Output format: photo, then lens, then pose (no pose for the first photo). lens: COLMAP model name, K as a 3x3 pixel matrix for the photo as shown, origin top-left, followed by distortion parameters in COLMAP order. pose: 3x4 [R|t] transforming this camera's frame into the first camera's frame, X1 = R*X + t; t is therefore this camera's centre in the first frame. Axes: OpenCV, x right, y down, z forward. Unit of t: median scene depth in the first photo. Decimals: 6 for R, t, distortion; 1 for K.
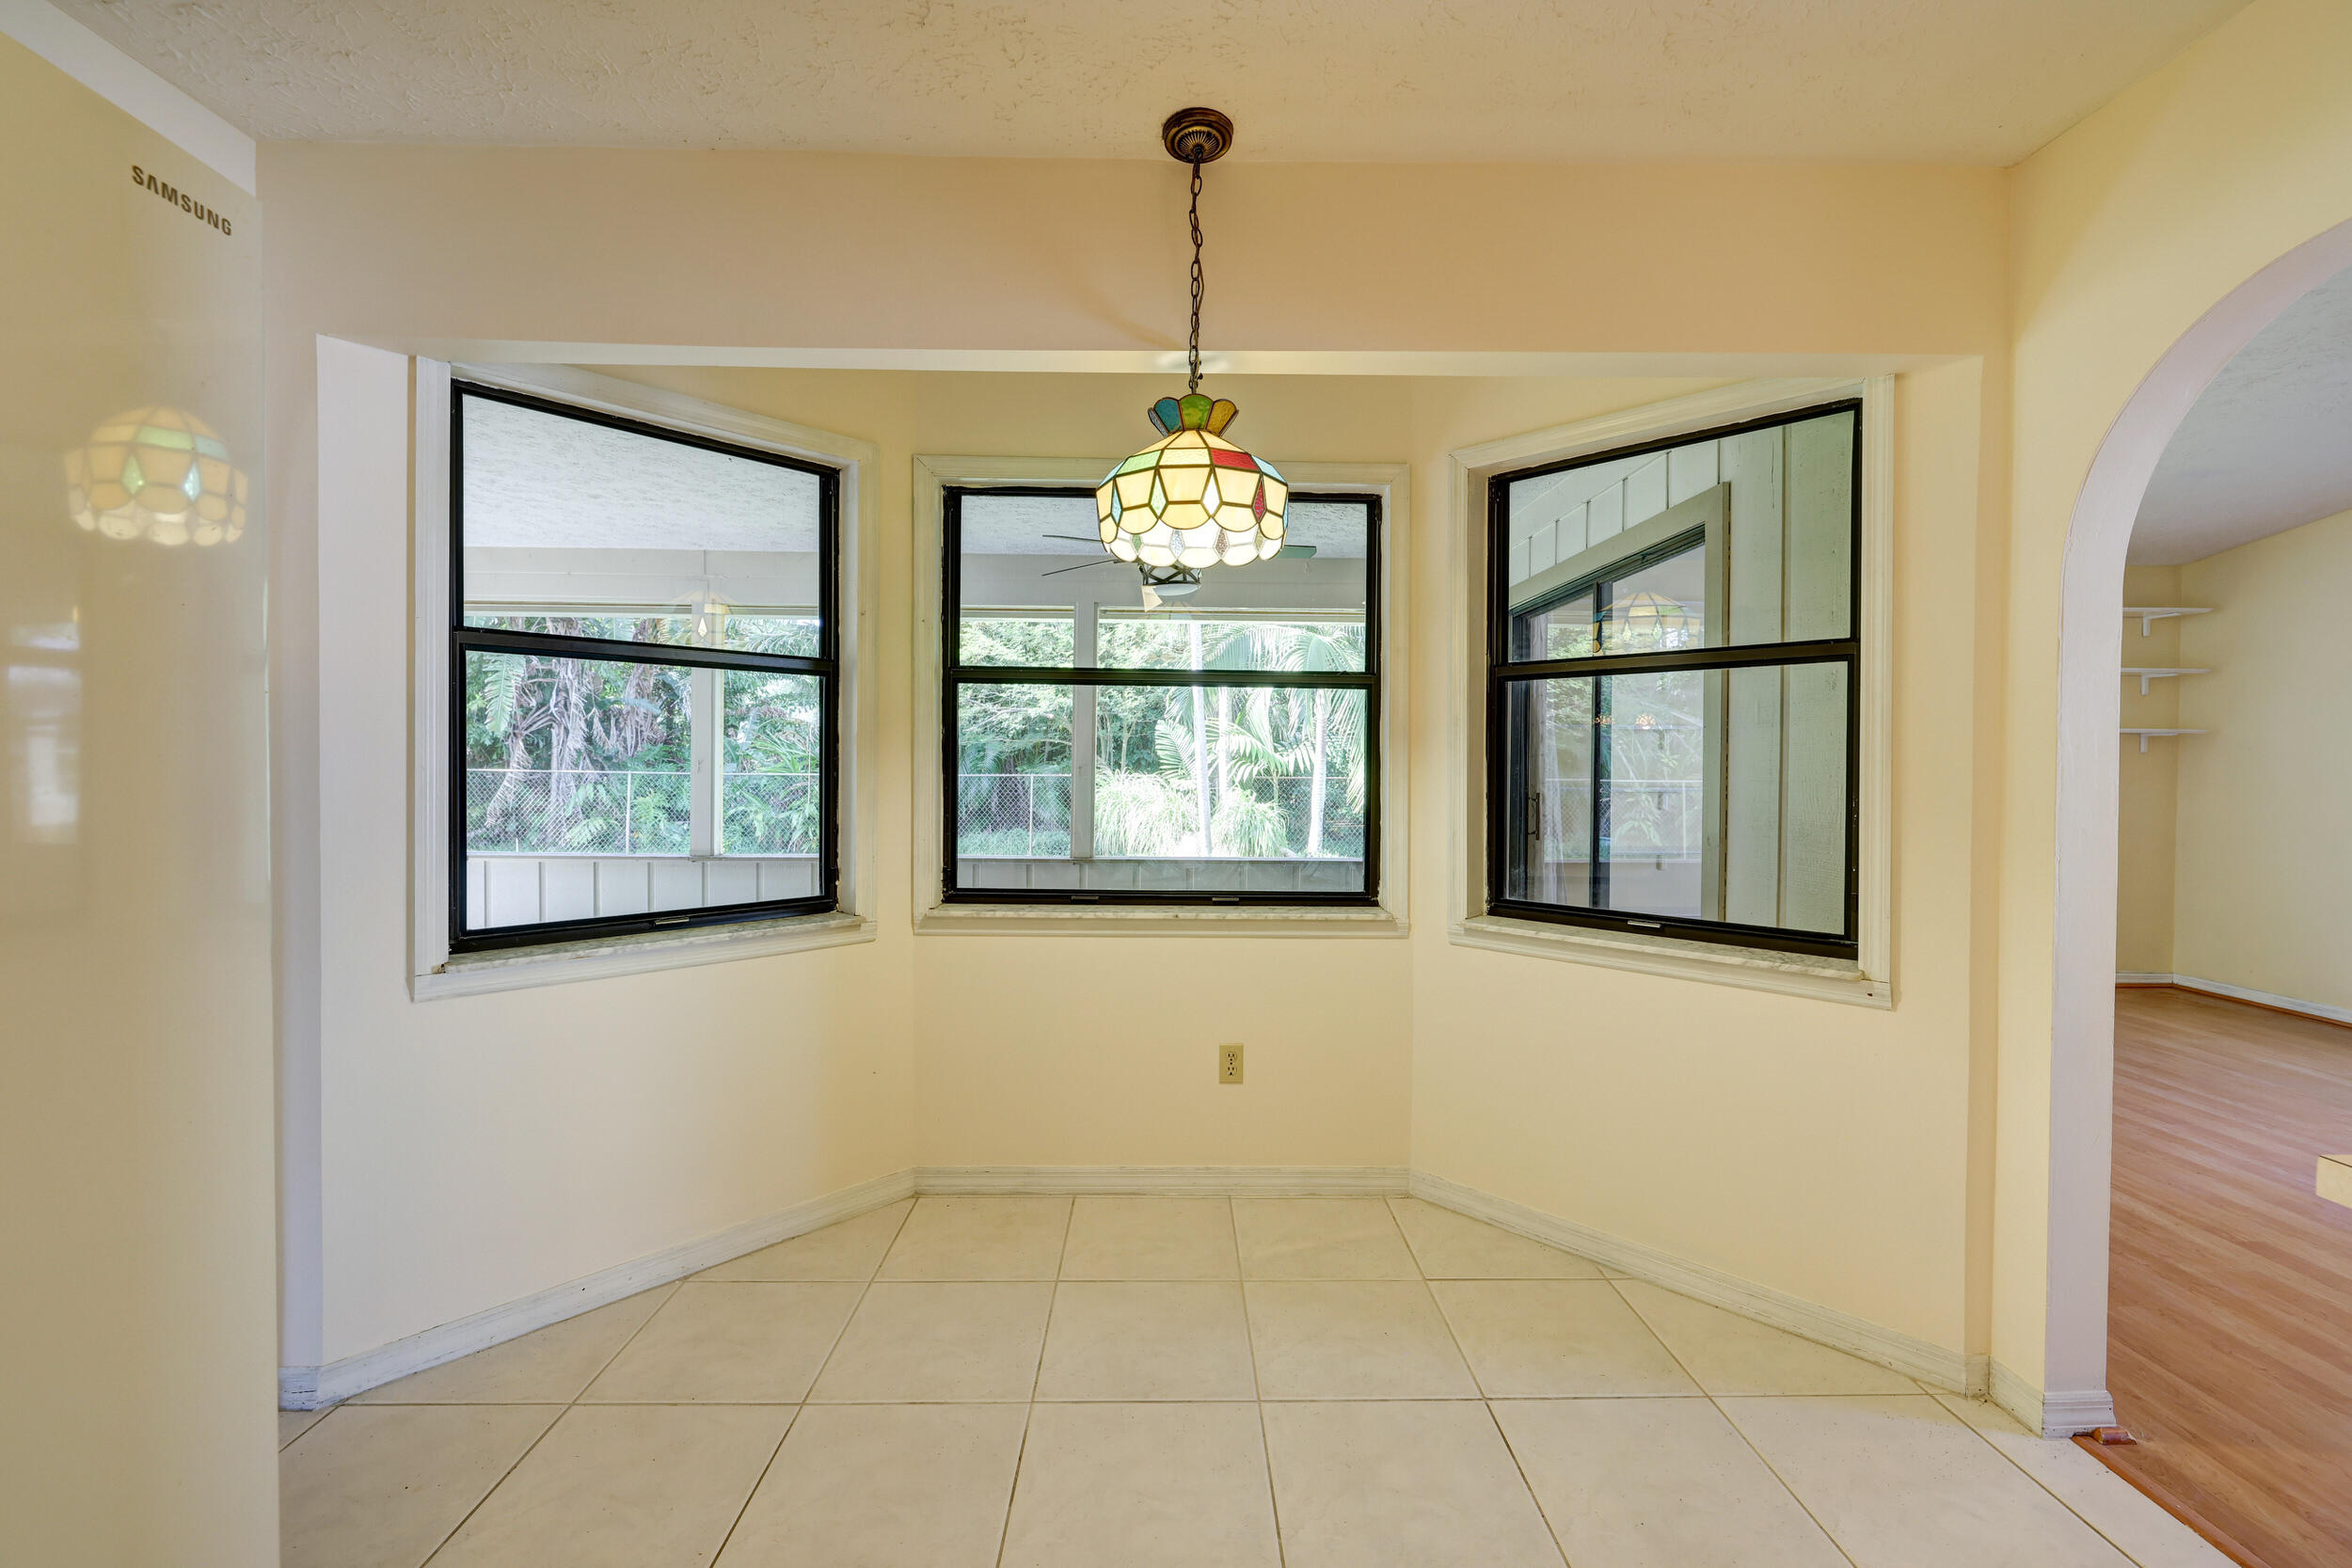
lens RADIAL K [[975.2, 0, 1178.6], [0, 975.2, 775.9], [0, 0, 1]] dist [0.000484, -0.000467]
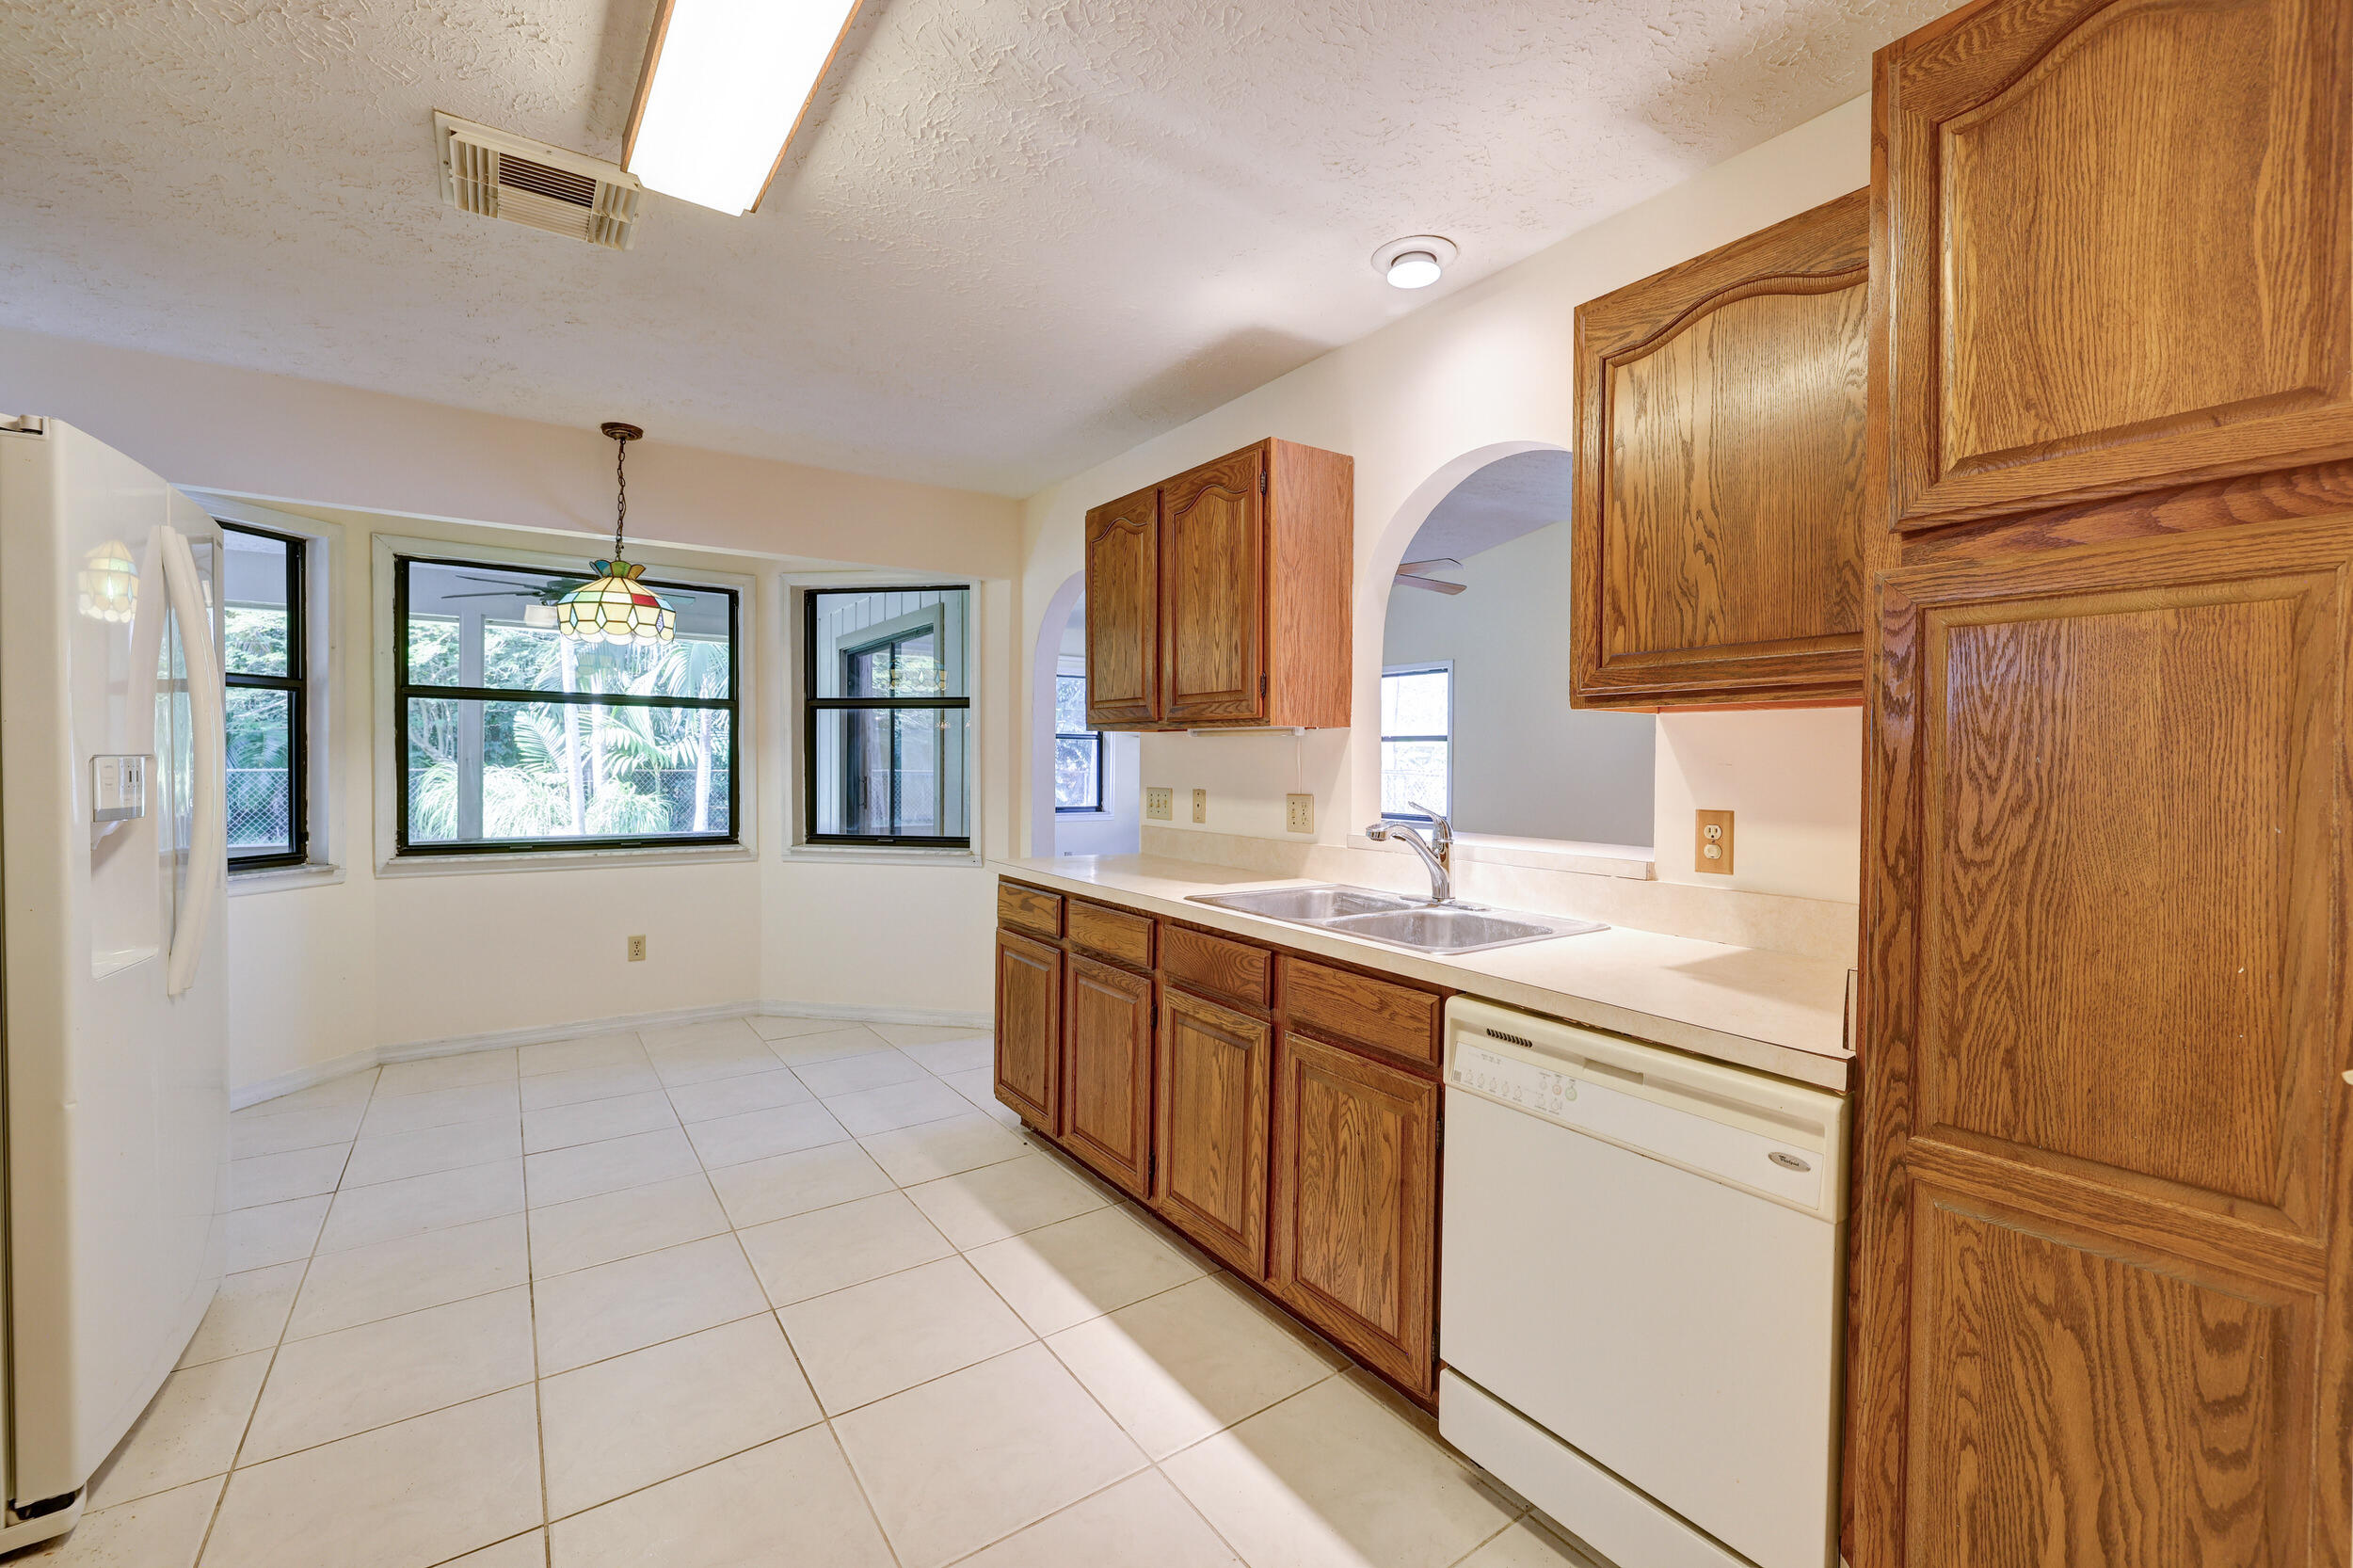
lens RADIAL K [[975.7, 0, 1179.1], [0, 975.7, 775.9], [0, 0, 1]] dist [0.000484, -0.000467]
pose [[0.828900, -0.009461, 0.559316, -0.097459], [0.005852, 0.999949, 0.008243, 0.011856], [-0.559366, -0.003559, 0.828913, -0.777897]]
